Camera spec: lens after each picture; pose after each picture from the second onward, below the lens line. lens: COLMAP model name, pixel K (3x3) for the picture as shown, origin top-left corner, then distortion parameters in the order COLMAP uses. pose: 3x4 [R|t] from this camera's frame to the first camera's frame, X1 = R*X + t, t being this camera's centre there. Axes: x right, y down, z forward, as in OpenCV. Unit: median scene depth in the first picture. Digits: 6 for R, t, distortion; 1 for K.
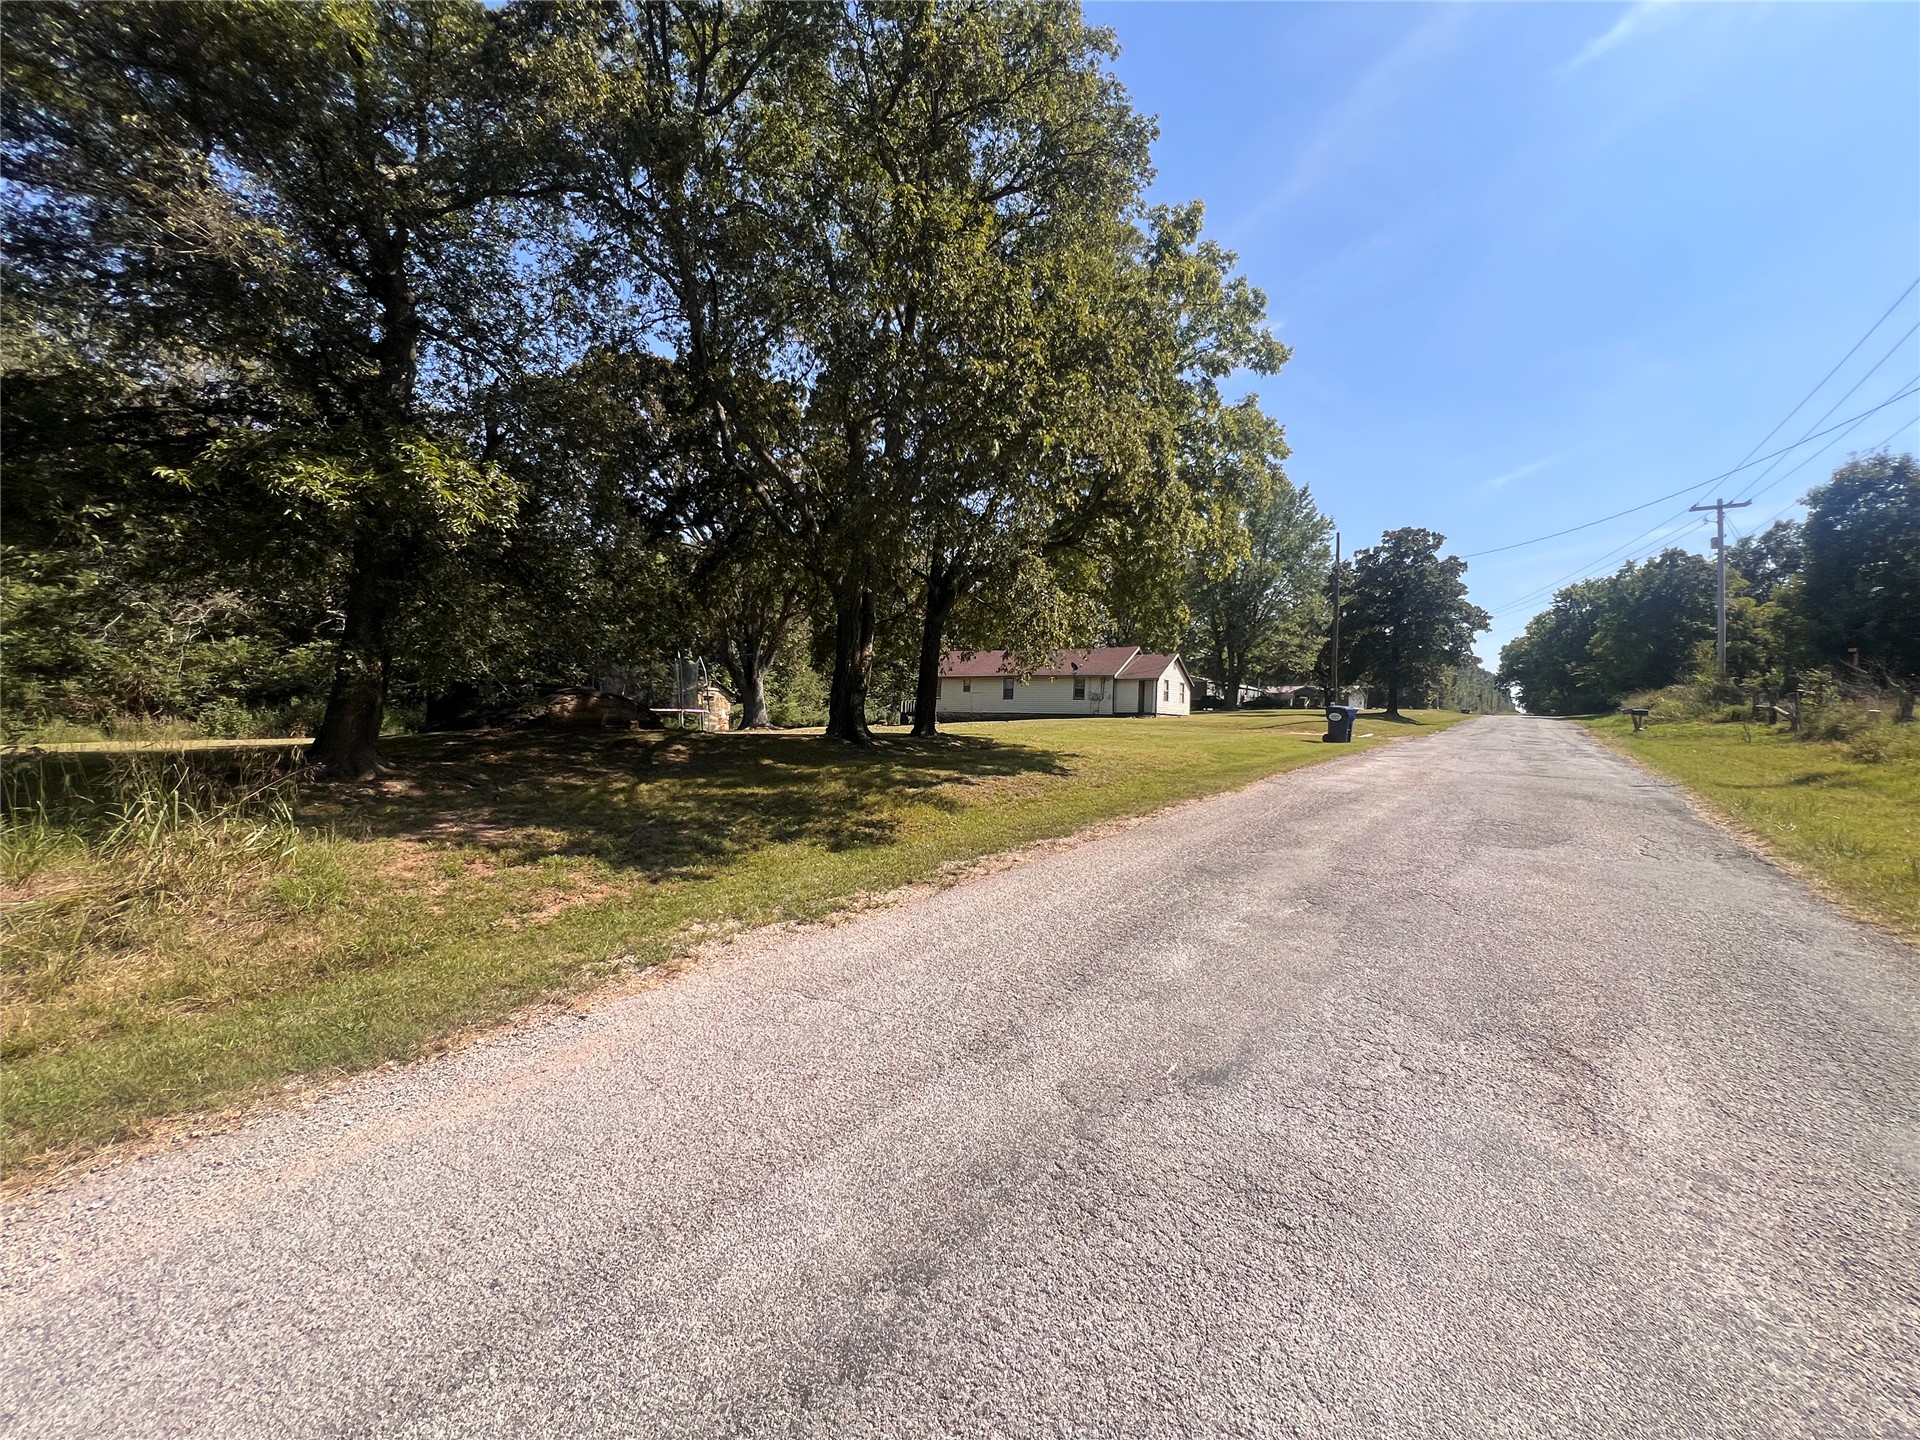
lens RADIAL K [[769.6, 0, 952.6], [0, 769.6, 716.1], [0, 0, 1]] dist [-0.010415, 0.004391]
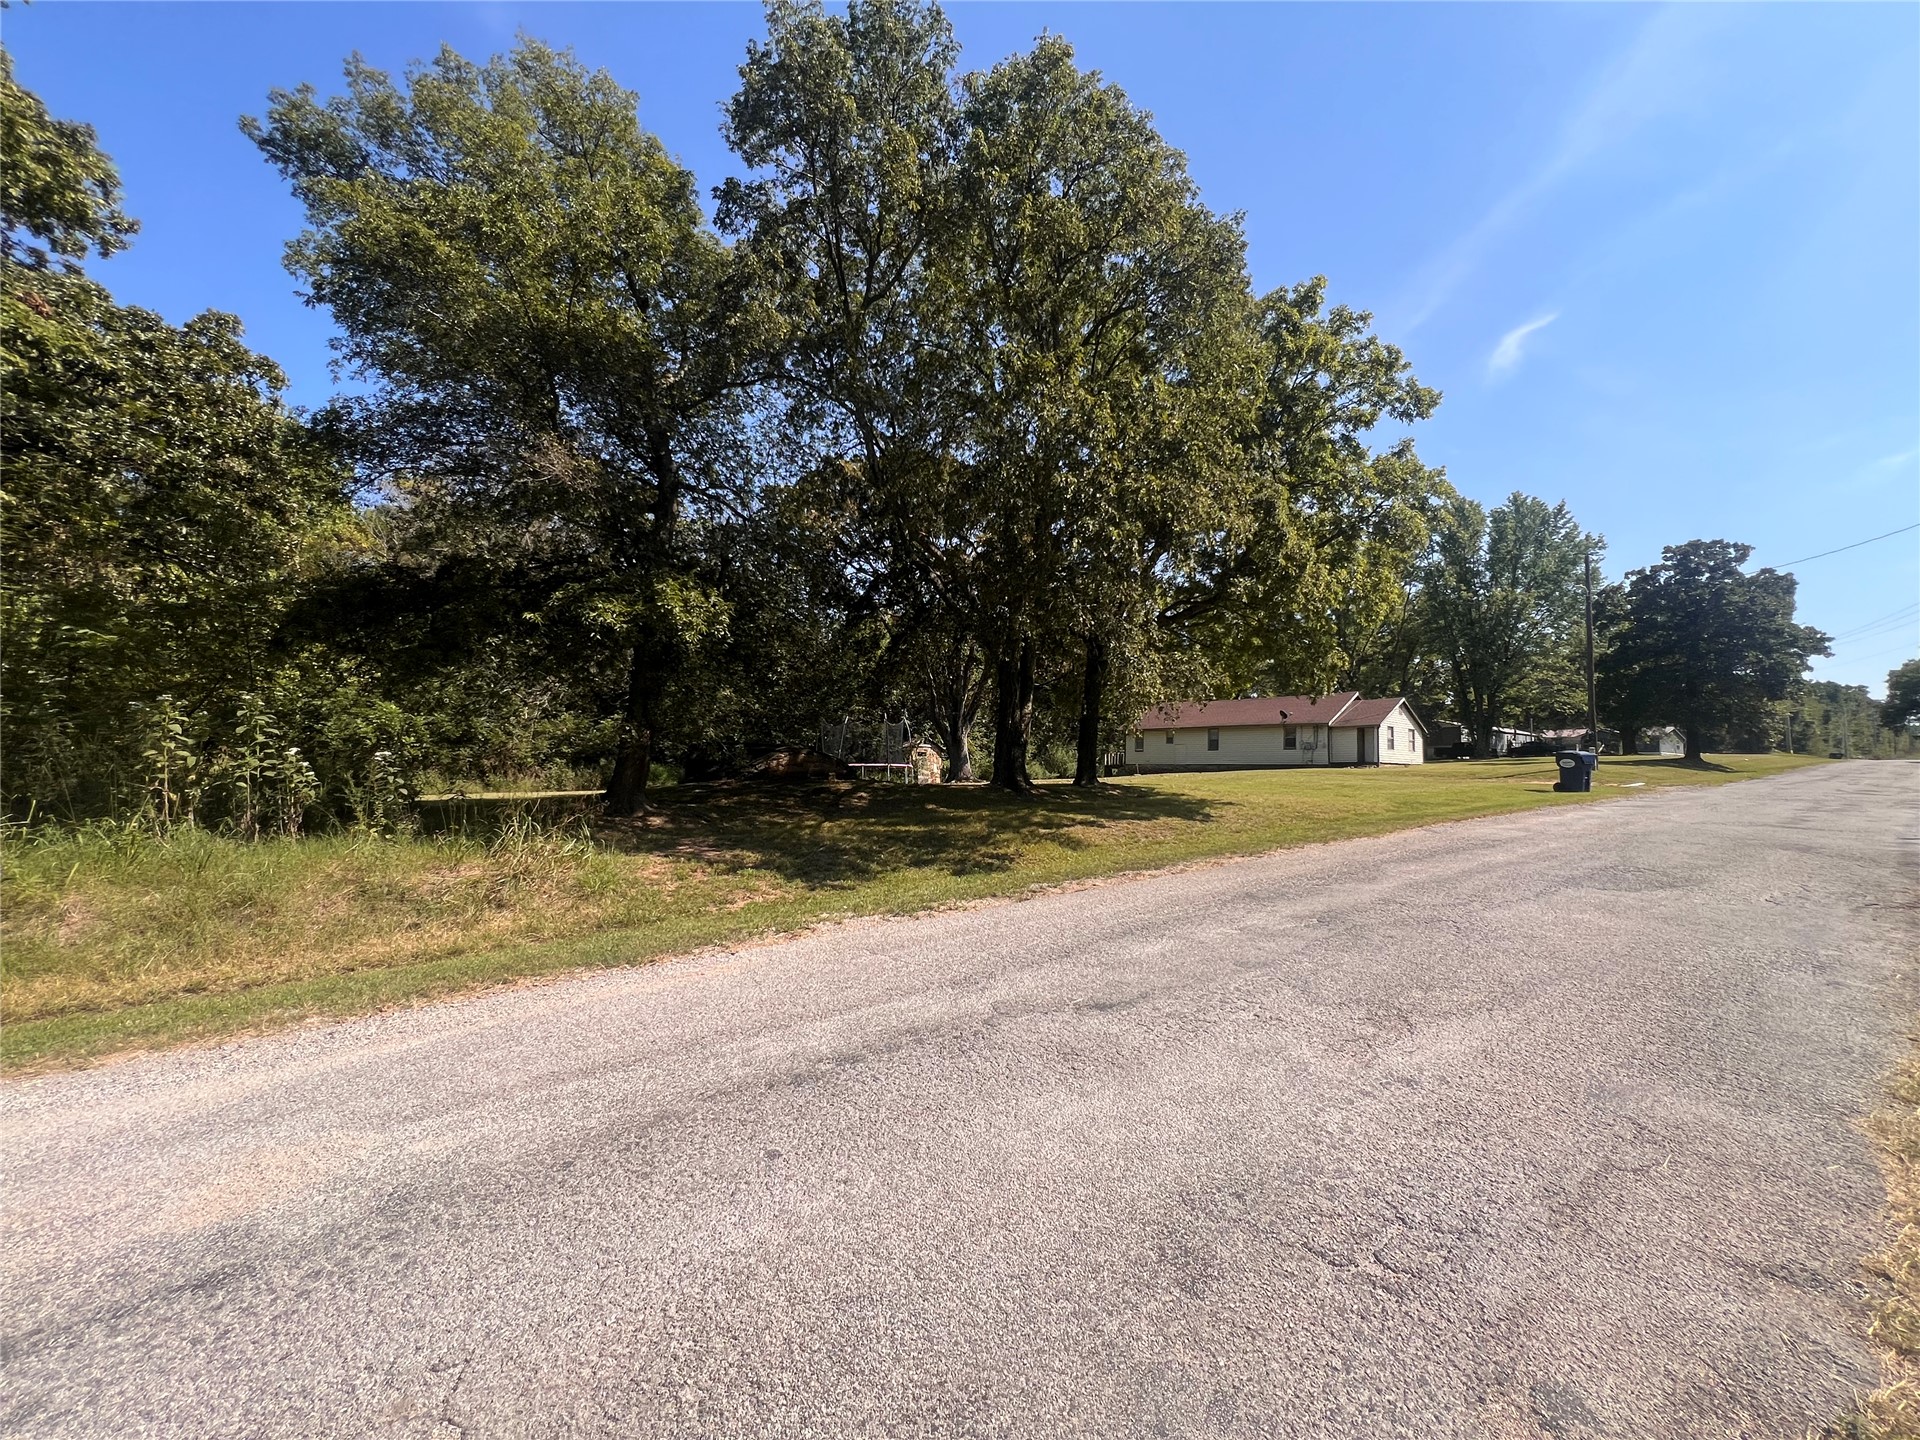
lens RADIAL K [[769.6, 0, 952.6], [0, 769.6, 716.1], [0, 0, 1]] dist [-0.010415, 0.004391]
pose [[0.959070, -0.029922, -0.281584, 0.111701], [0.010020, 0.997365, -0.071855, 0.005471], [0.282992, 0.066093, 0.956842, -0.114167]]
